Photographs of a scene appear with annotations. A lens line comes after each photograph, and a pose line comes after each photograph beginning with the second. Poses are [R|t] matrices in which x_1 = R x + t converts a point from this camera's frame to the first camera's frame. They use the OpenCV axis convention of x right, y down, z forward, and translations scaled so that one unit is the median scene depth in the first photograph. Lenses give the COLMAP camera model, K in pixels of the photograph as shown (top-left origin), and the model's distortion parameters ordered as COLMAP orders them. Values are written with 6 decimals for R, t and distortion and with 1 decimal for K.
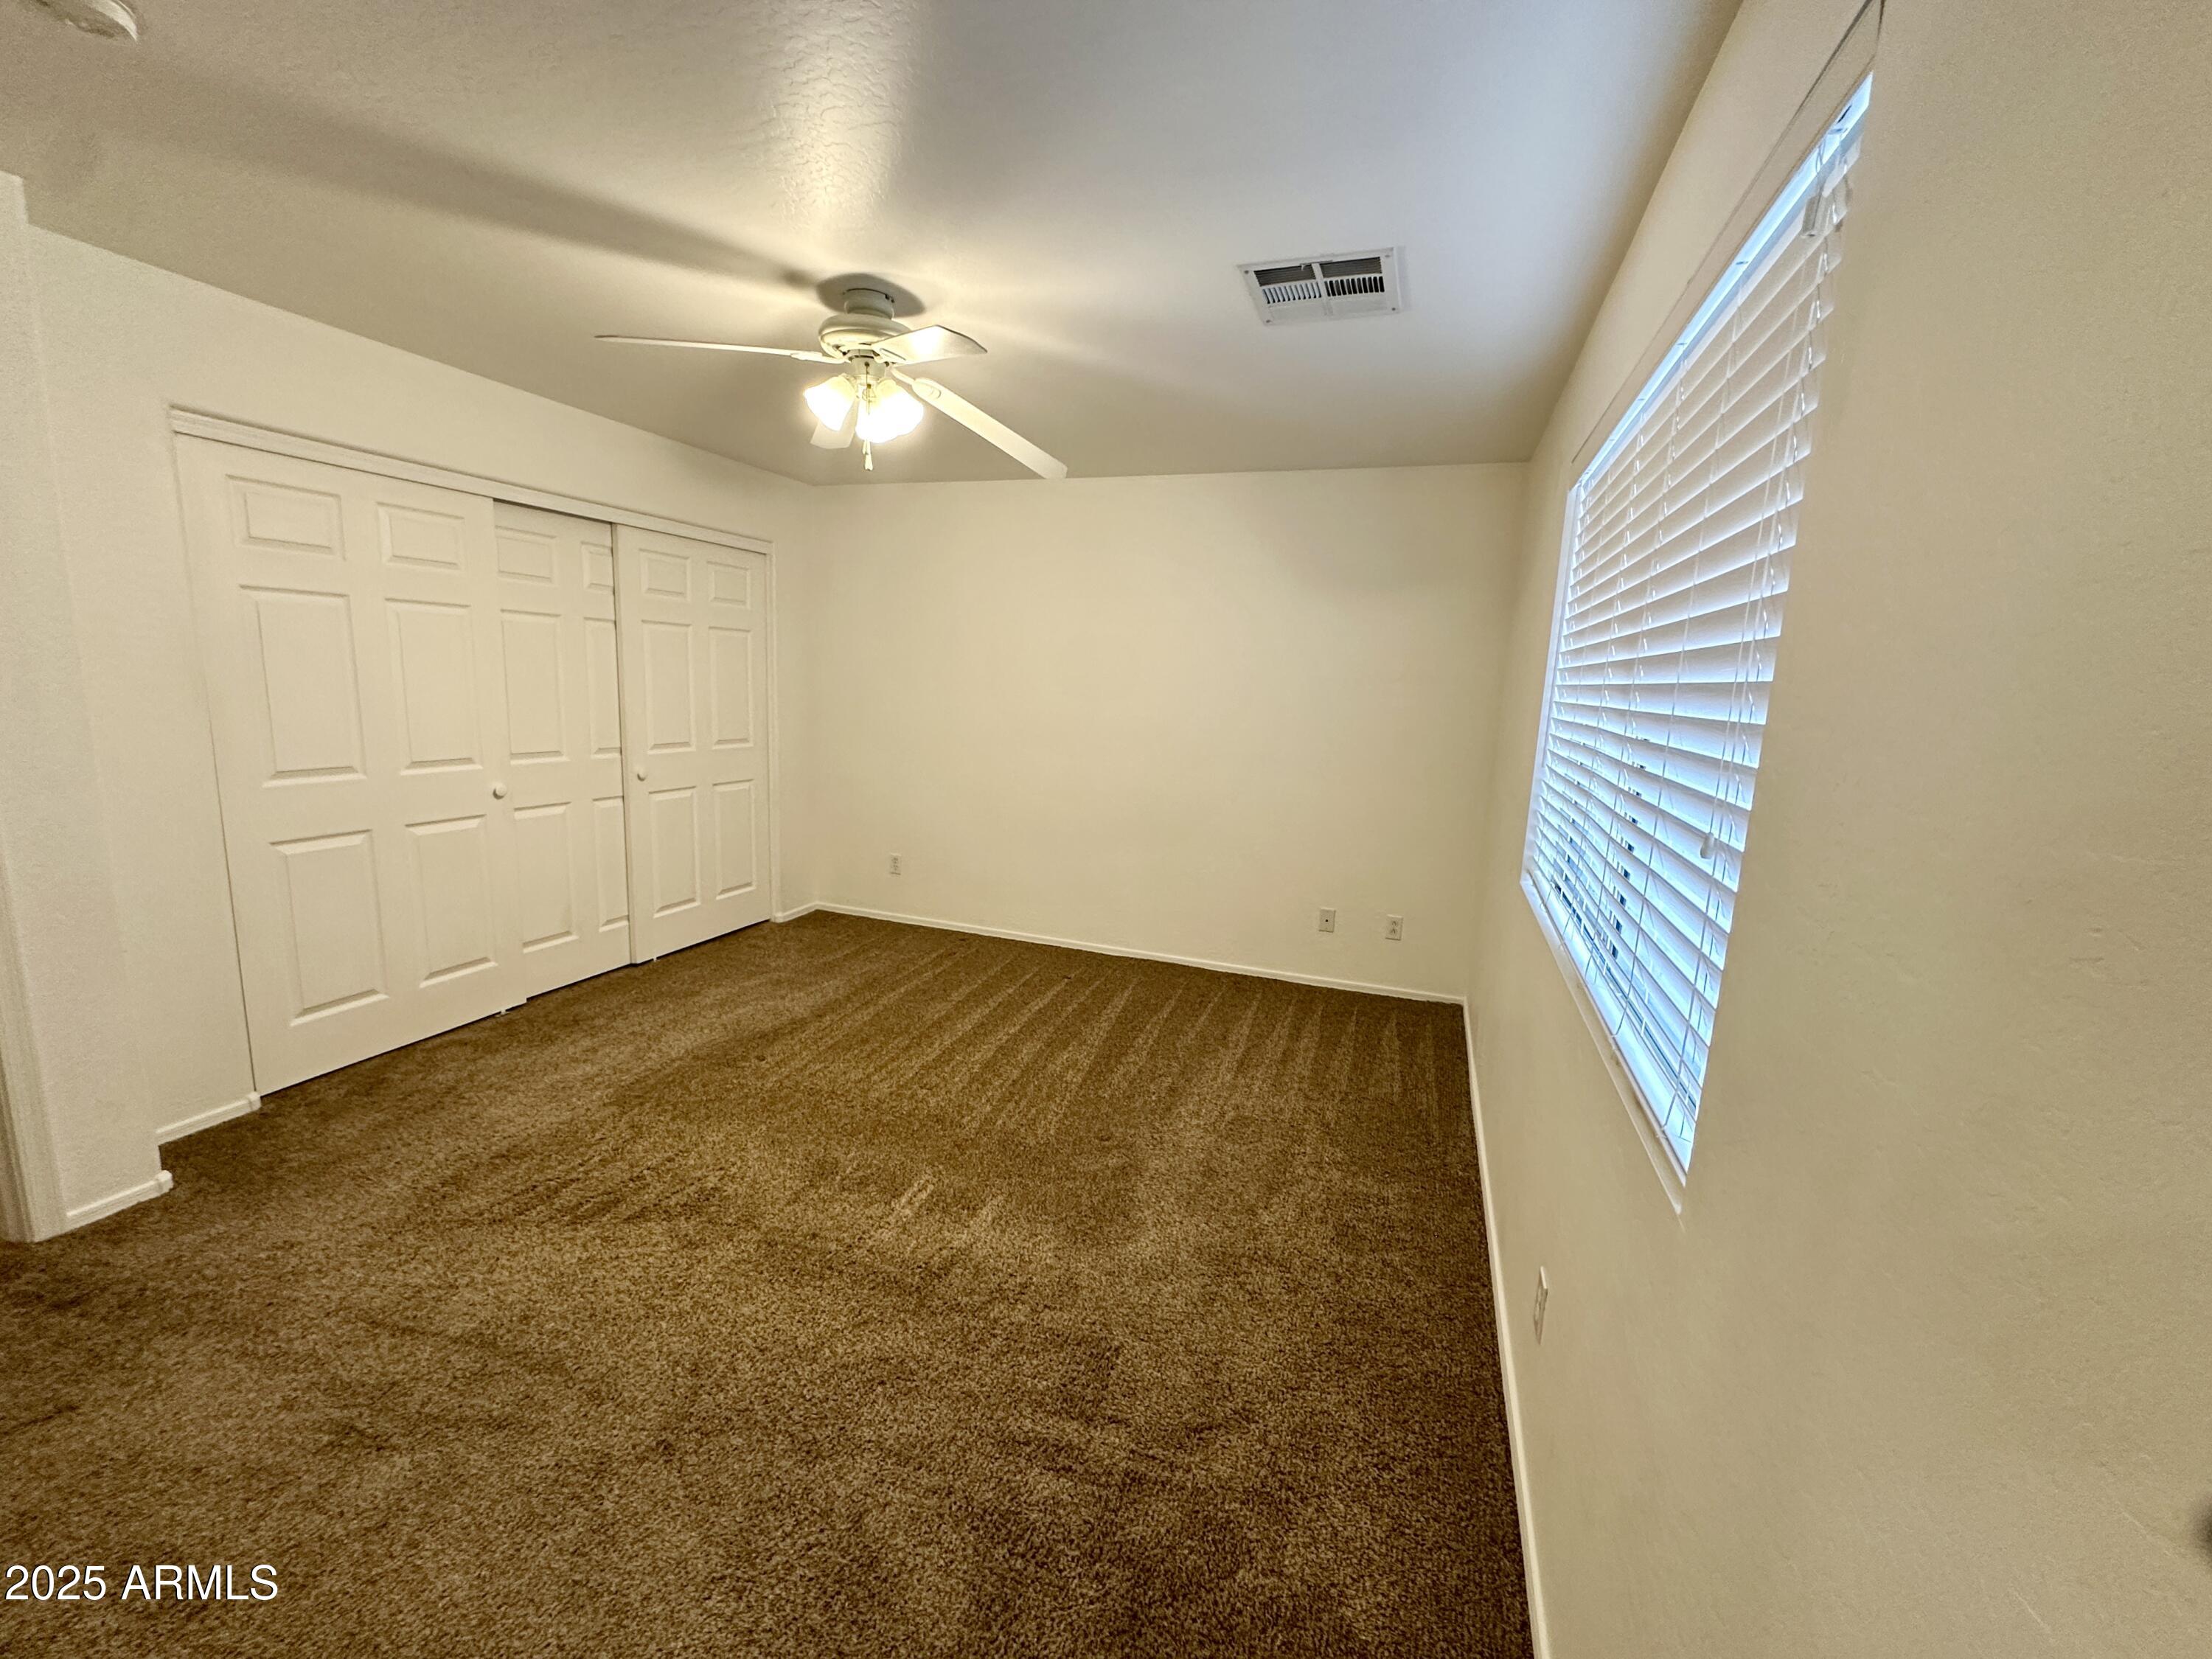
lens RADIAL K [[881.8, 0, 1103.9], [0, 881.8, 827.4], [0, 0, 1]] dist [0.000060, 0.000237]
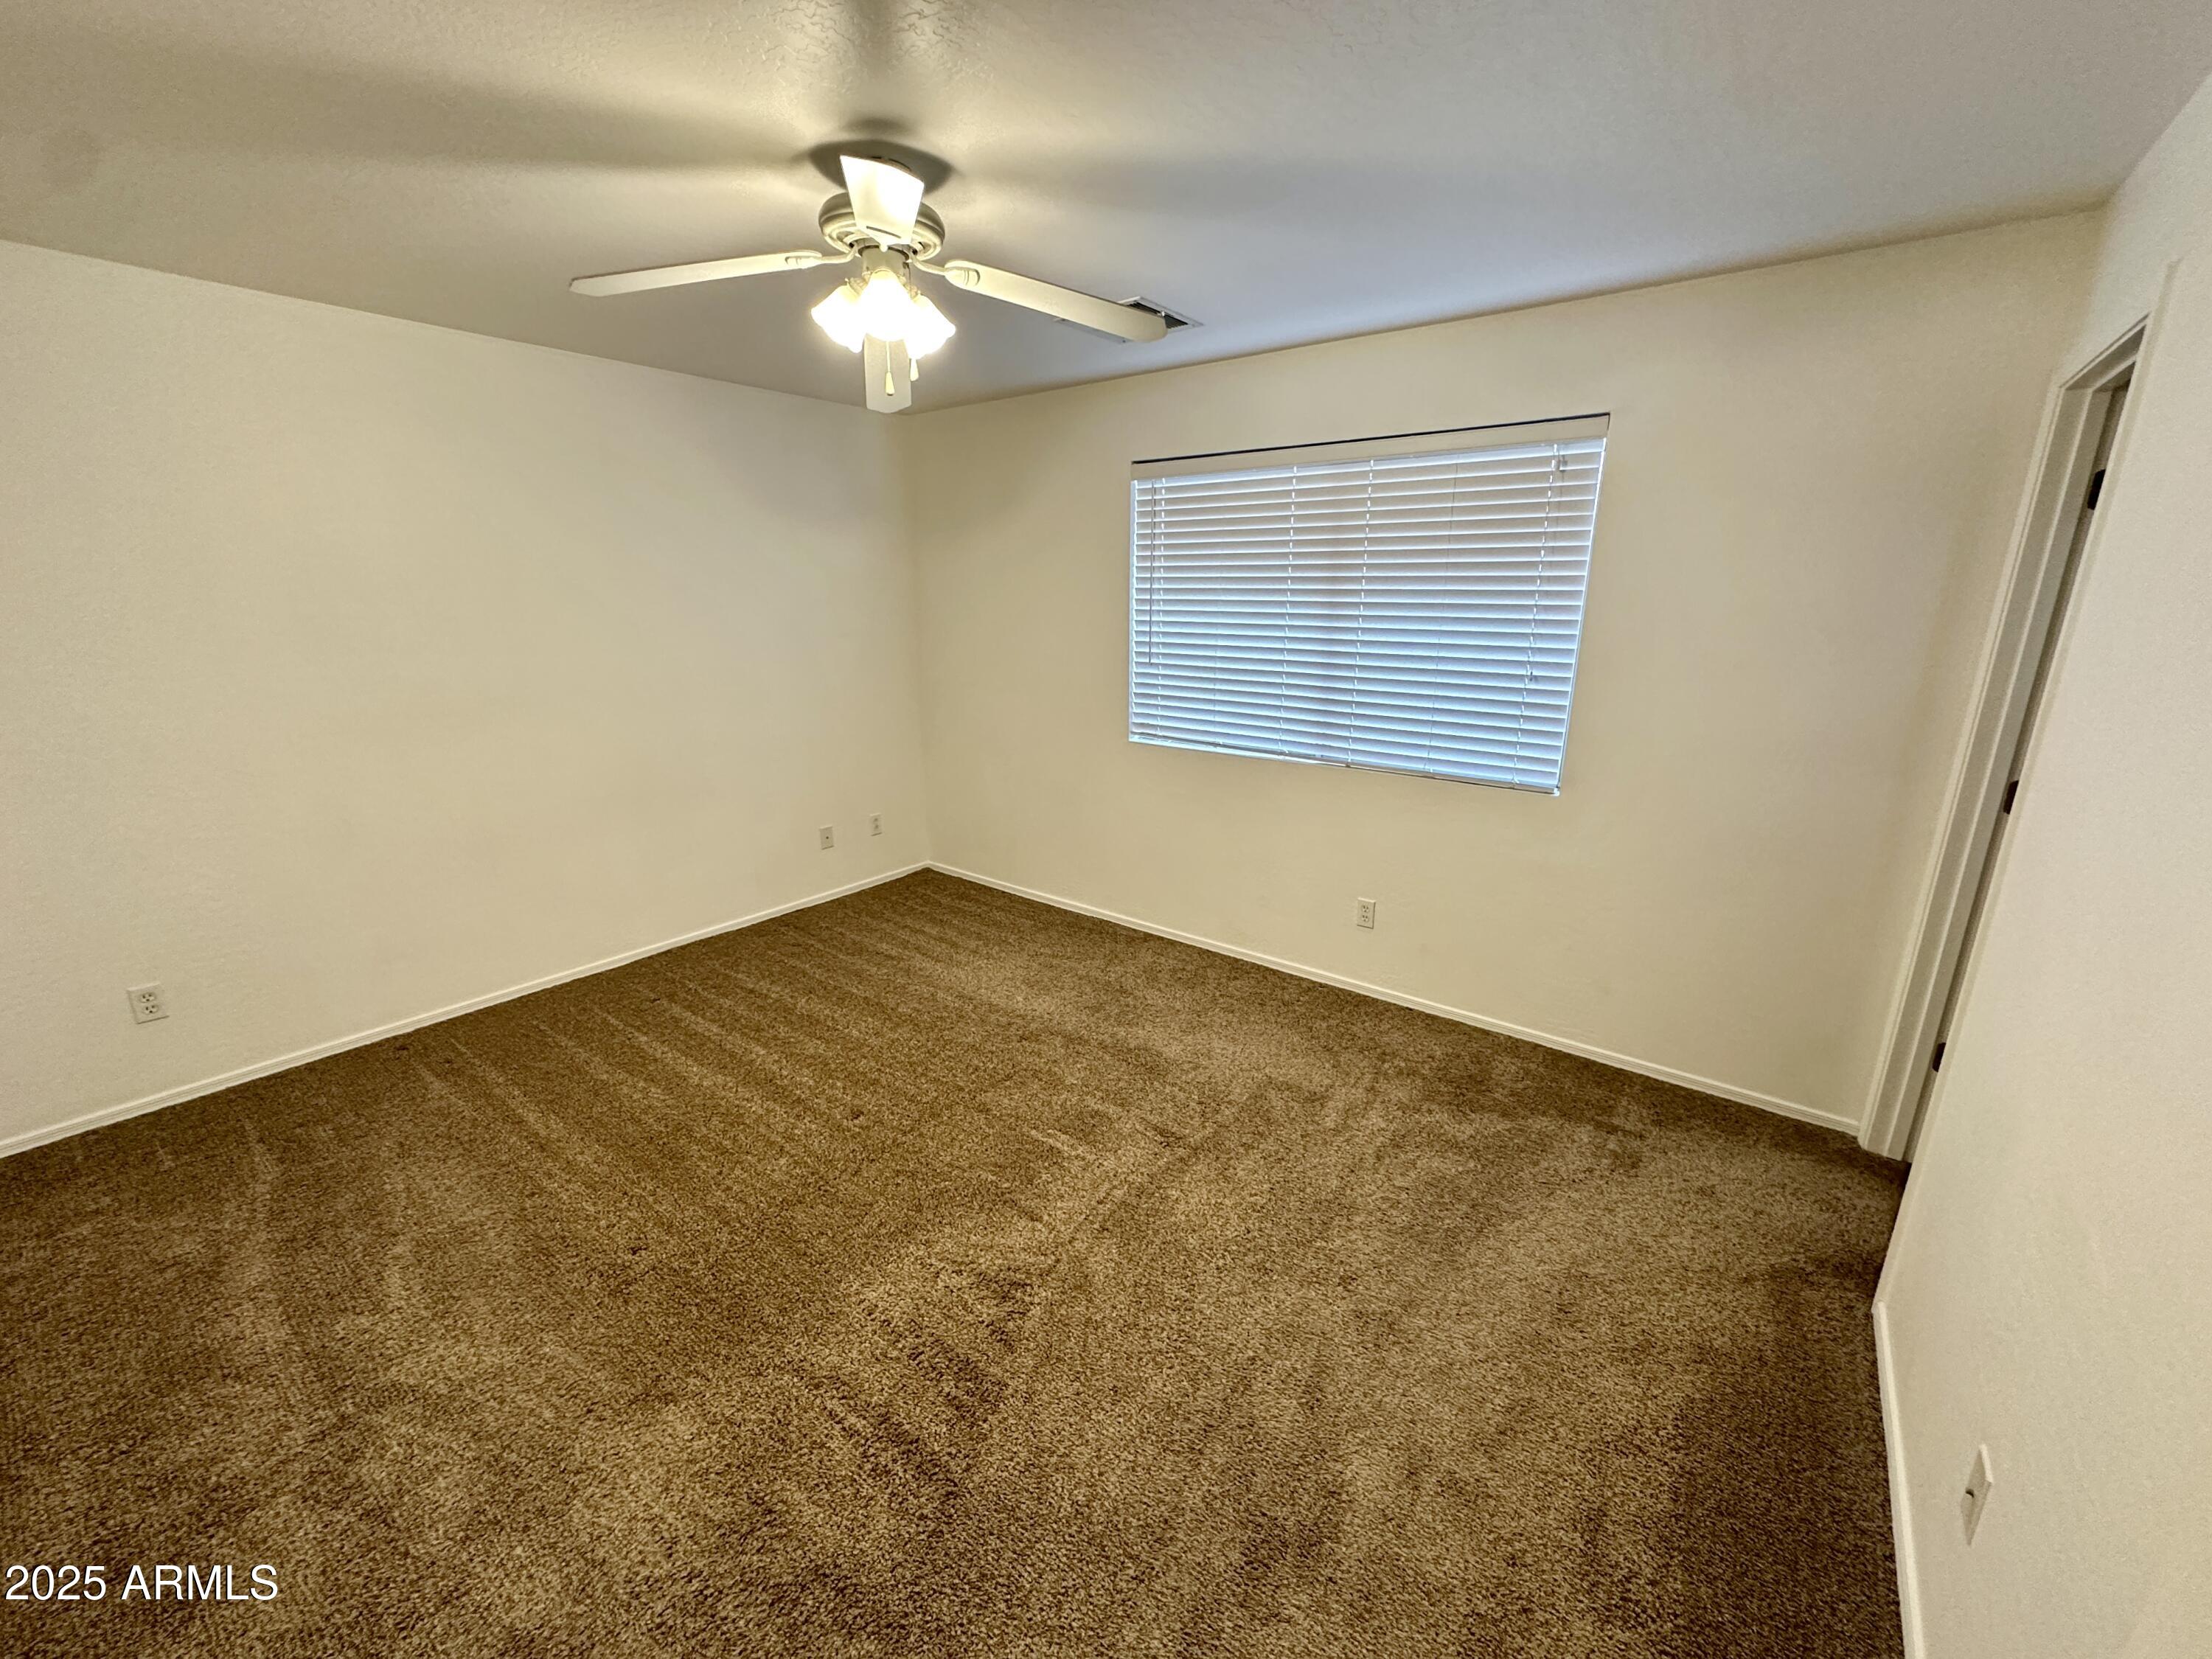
lens RADIAL K [[881.8, 0, 1103.9], [0, 881.8, 829.0], [0, 0, 1]] dist [0.000060, 0.000237]
pose [[0.311257, -0.287667, 0.905741, -0.675087], [0.169835, 0.954579, 0.244815, -0.120167], [-0.935027, 0.077626, 0.345975, 0.363221]]
